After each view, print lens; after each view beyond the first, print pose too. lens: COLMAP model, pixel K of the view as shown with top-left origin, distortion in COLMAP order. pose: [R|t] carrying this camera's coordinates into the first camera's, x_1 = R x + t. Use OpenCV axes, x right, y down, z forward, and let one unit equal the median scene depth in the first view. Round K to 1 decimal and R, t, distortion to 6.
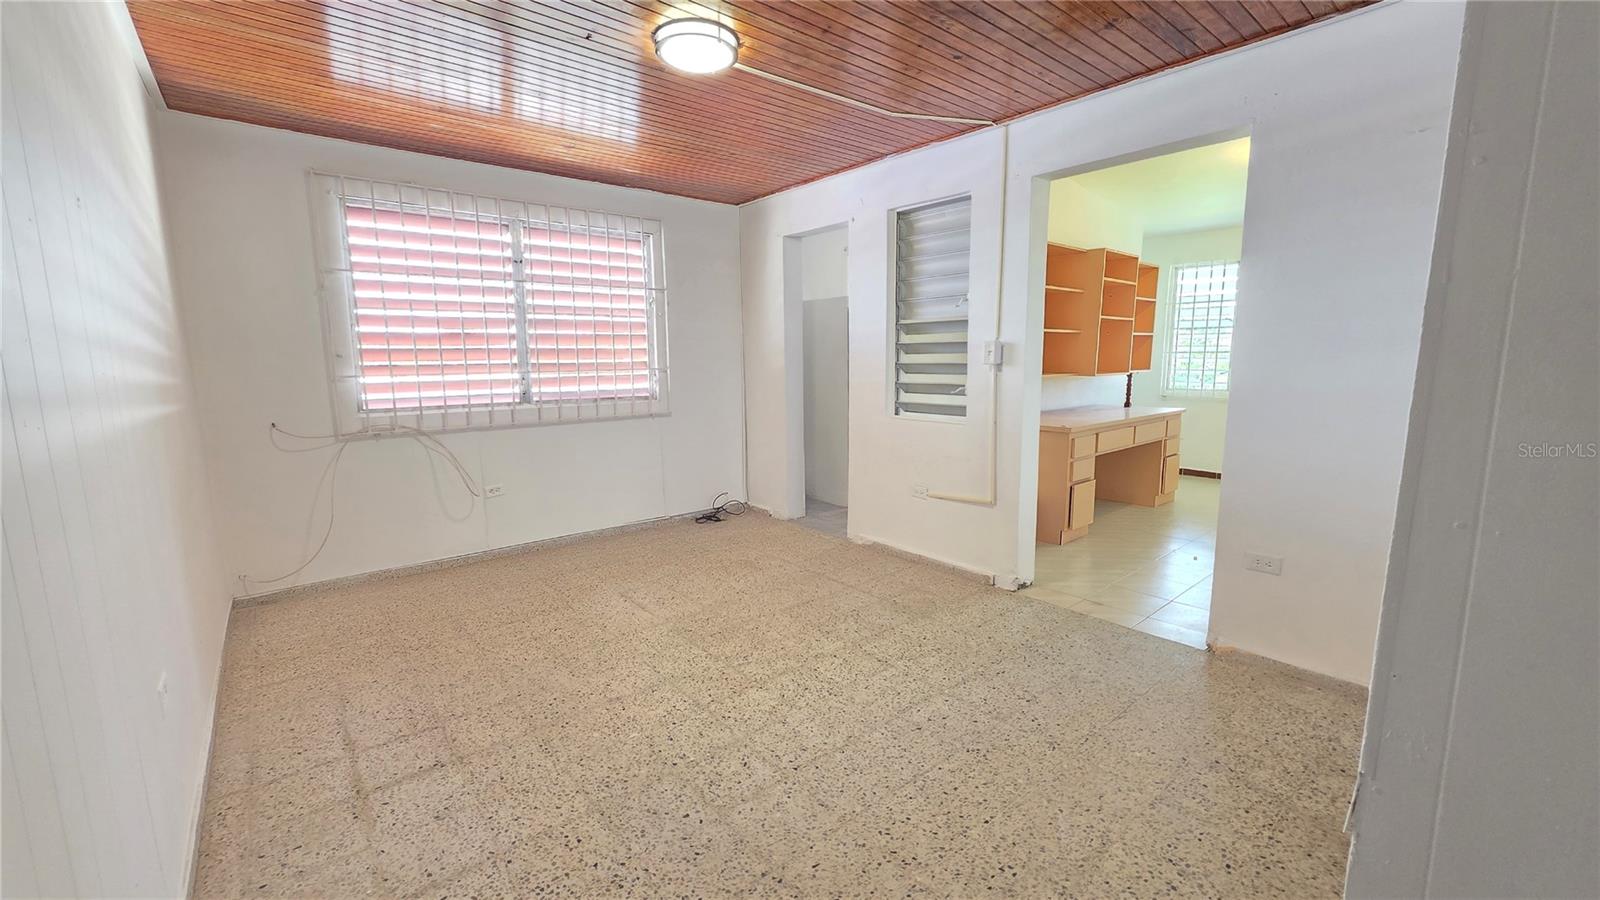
lens RADIAL K [[644.6, 0, 796.0], [0, 644.6, 445.9], [0, 0, 1]] dist [0.004296, 0.000293]
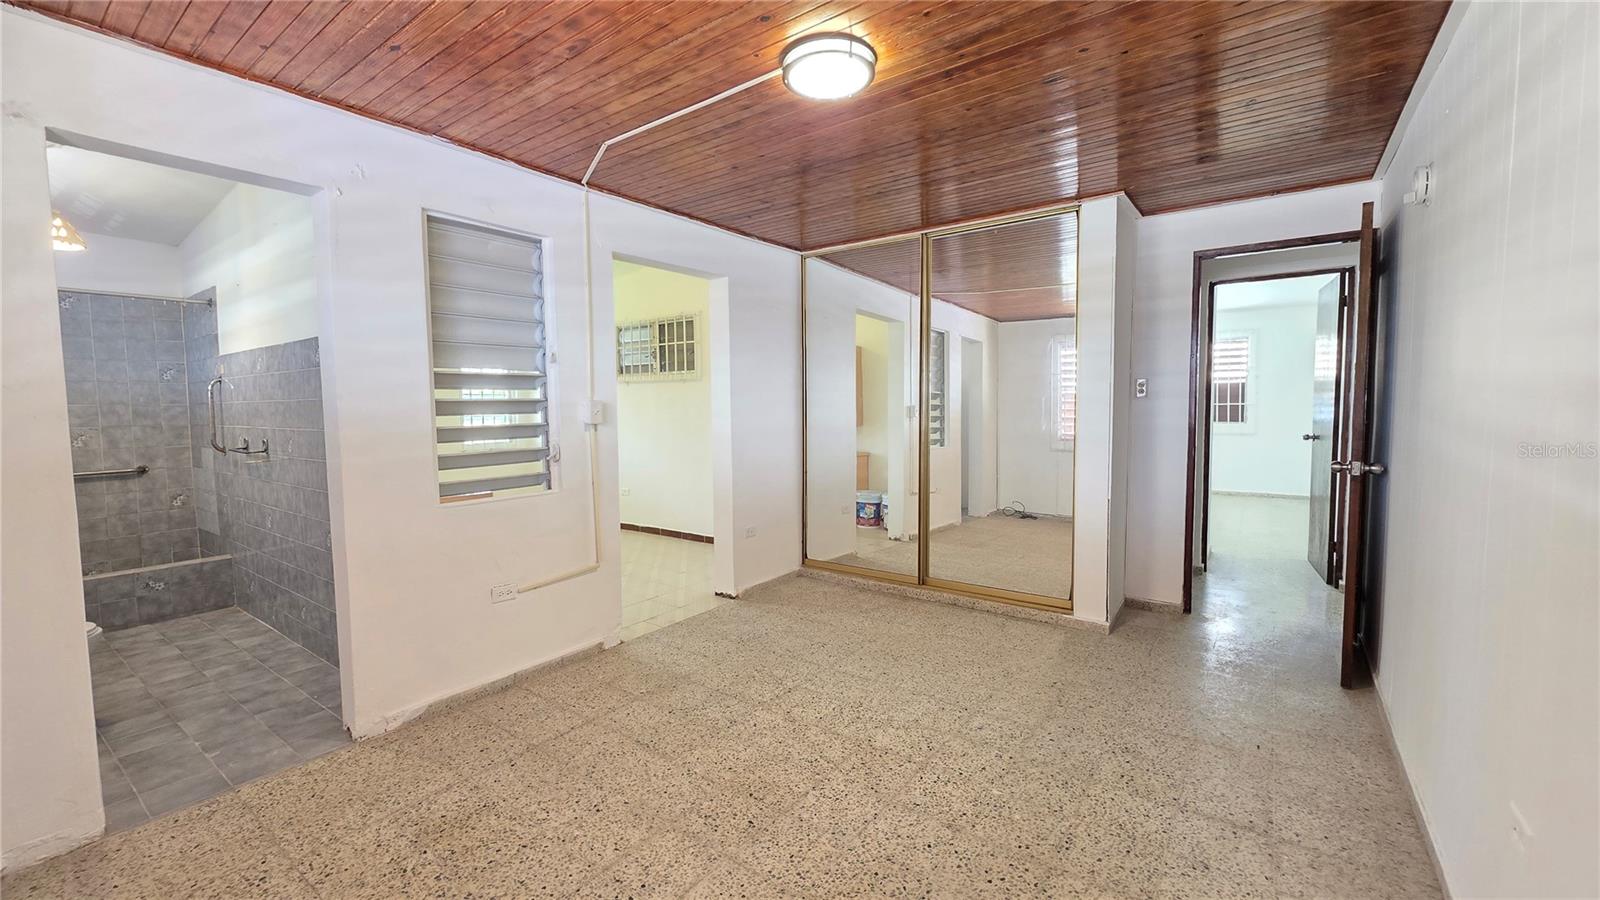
lens RADIAL K [[644.6, 0, 796.0], [0, 644.6, 445.9], [0, 0, 1]] dist [0.004296, 0.000293]
pose [[-0.245570, -0.052229, 0.967971, -0.751584], [0.149221, 0.984609, 0.090984, -0.143050], [-0.957825, 0.166785, -0.233997, 0.976640]]
